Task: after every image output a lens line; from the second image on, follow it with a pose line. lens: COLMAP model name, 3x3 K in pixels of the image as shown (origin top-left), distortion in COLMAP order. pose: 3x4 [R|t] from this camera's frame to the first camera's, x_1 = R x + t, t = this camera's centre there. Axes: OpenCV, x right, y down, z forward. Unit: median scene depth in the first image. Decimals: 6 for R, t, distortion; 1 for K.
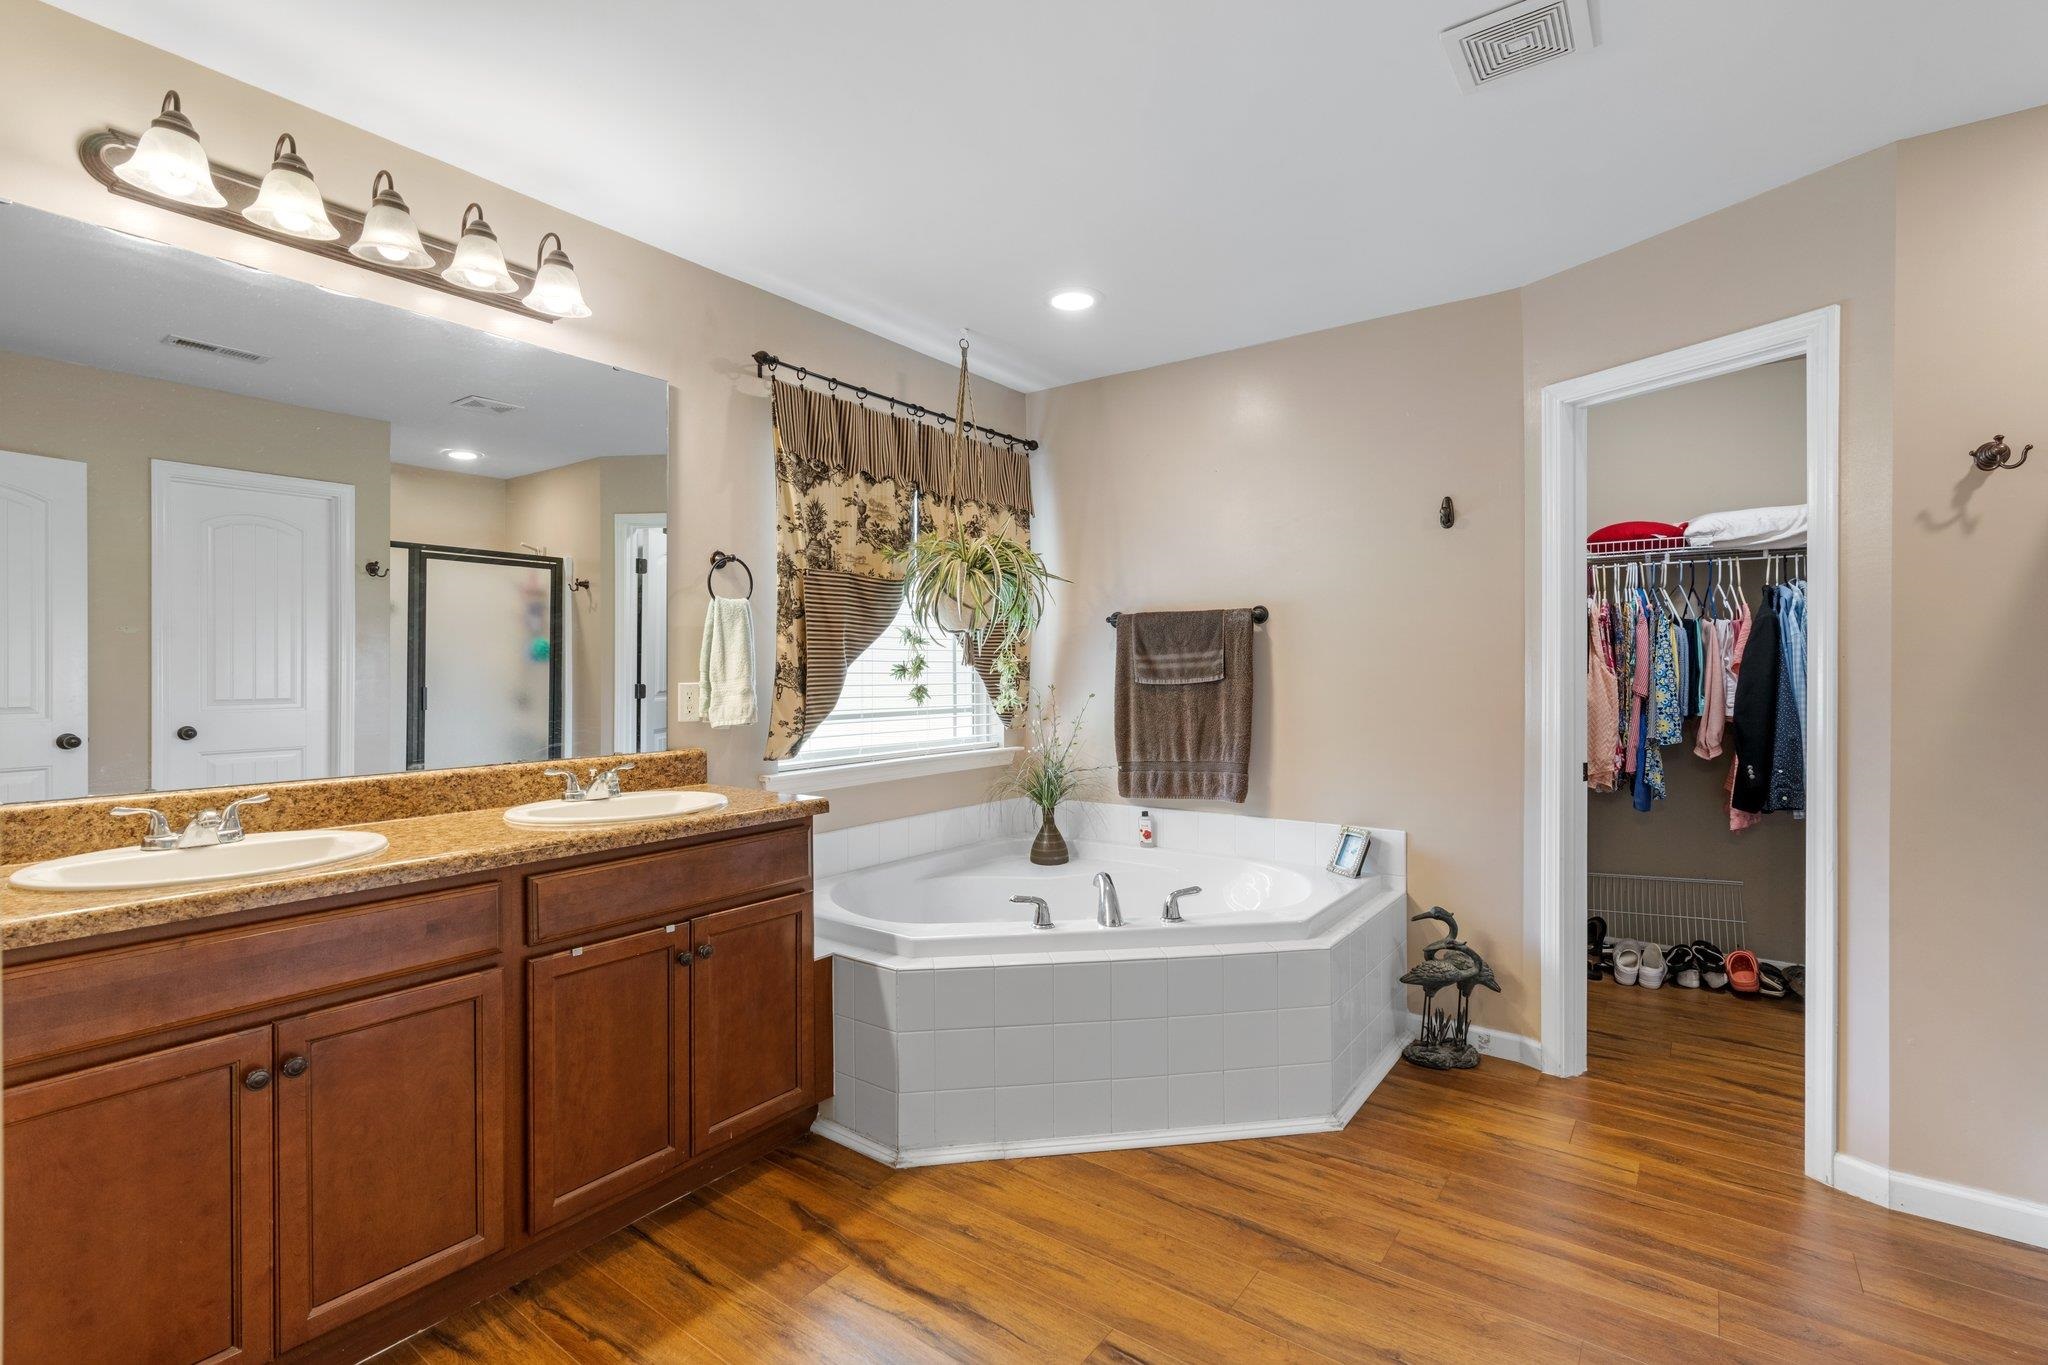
lens RADIAL K [[929.2, 0, 1025.6], [0, 929.2, 674.6], [0, 0, 1]] dist [-0.010009, 0.002941]
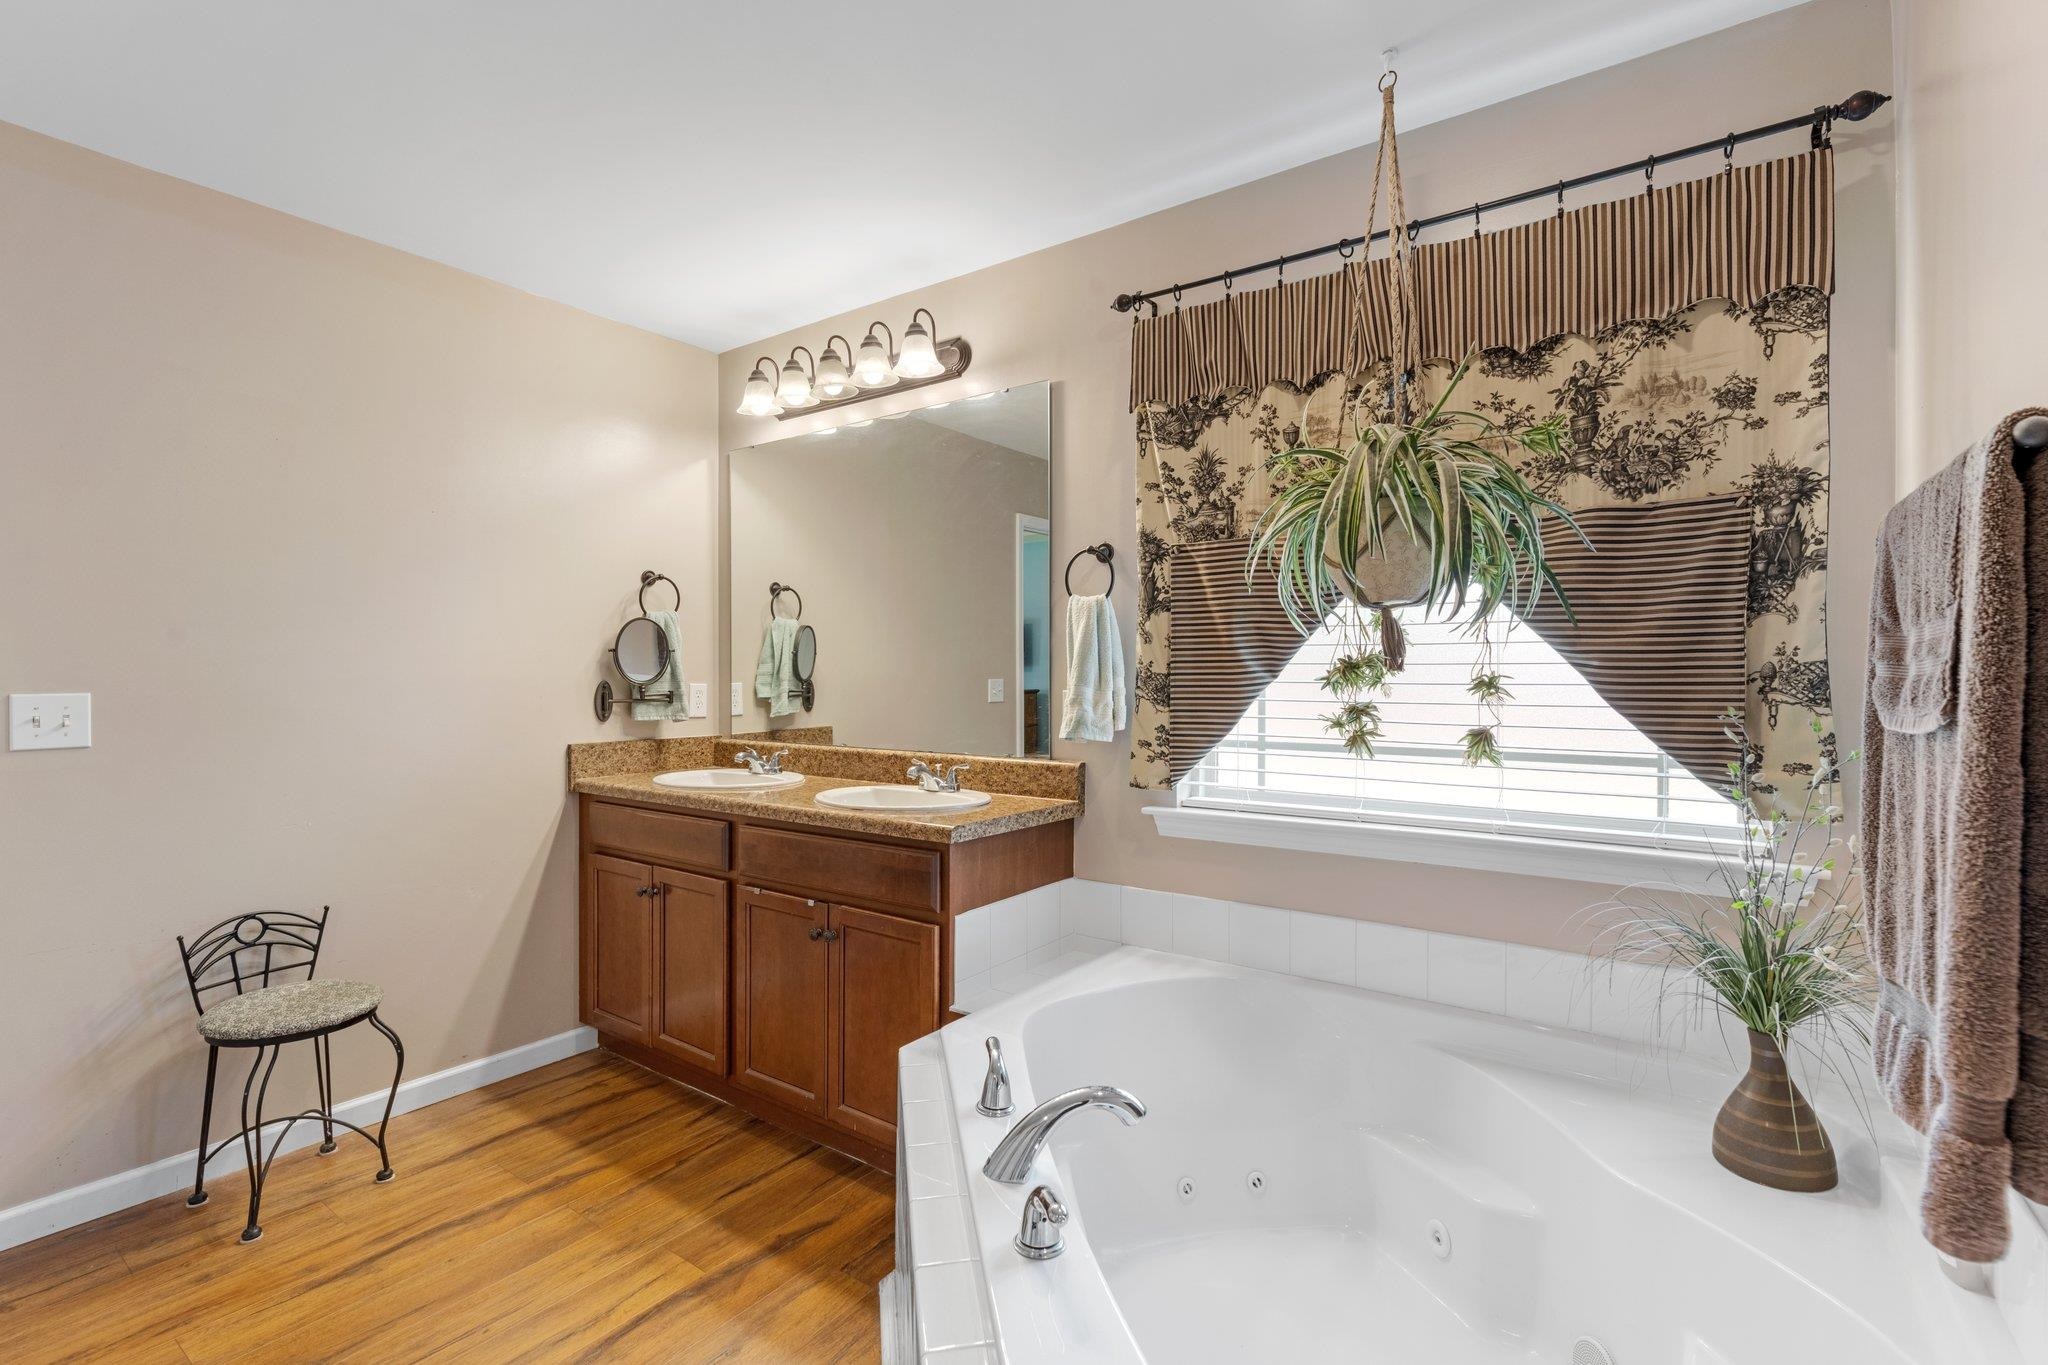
lens RADIAL K [[929.2, 0, 1028.3], [0, 929.2, 673.9], [0, 0, 1]] dist [-0.010009, 0.002941]
pose [[0.005793, -0.001069, -0.999983, 0.502442], [-0.007945, 0.999968, -0.001115, -0.005672], [0.999952, 0.007951, 0.005785, 0.829656]]
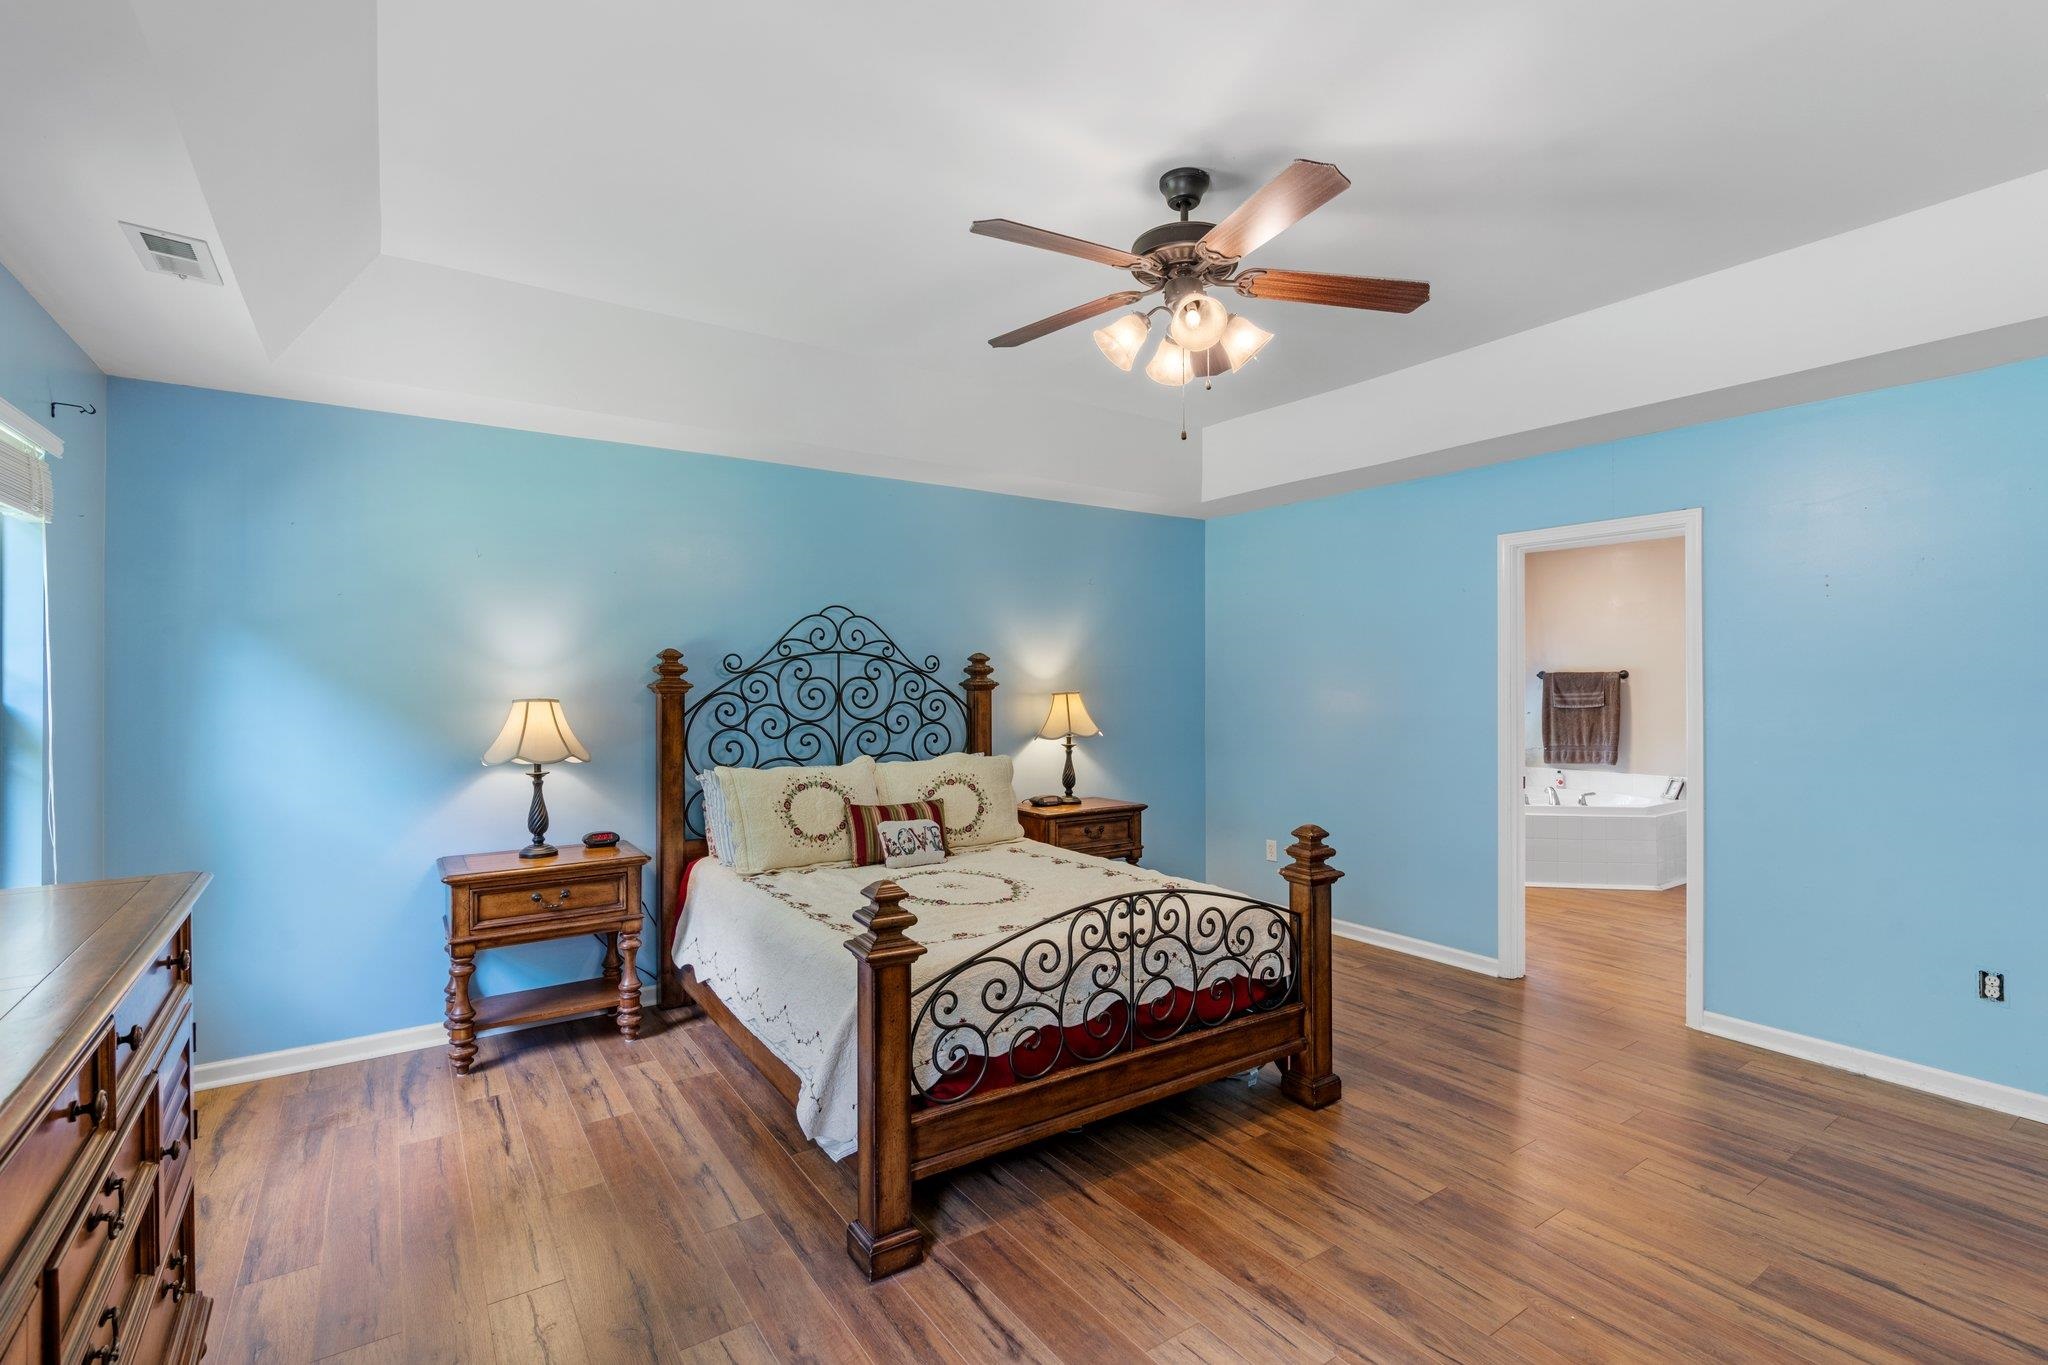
lens RADIAL K [[929.2, 0, 1027.9], [0, 929.2, 682.7], [0, 0, 1]] dist [-0.010009, 0.002941]
pose [[0.945166, -0.001813, -0.326585, -0.370319], [-0.000524, 0.999975, -0.007069, -0.034863], [0.326590, 0.006852, 0.945141, -1.554456]]
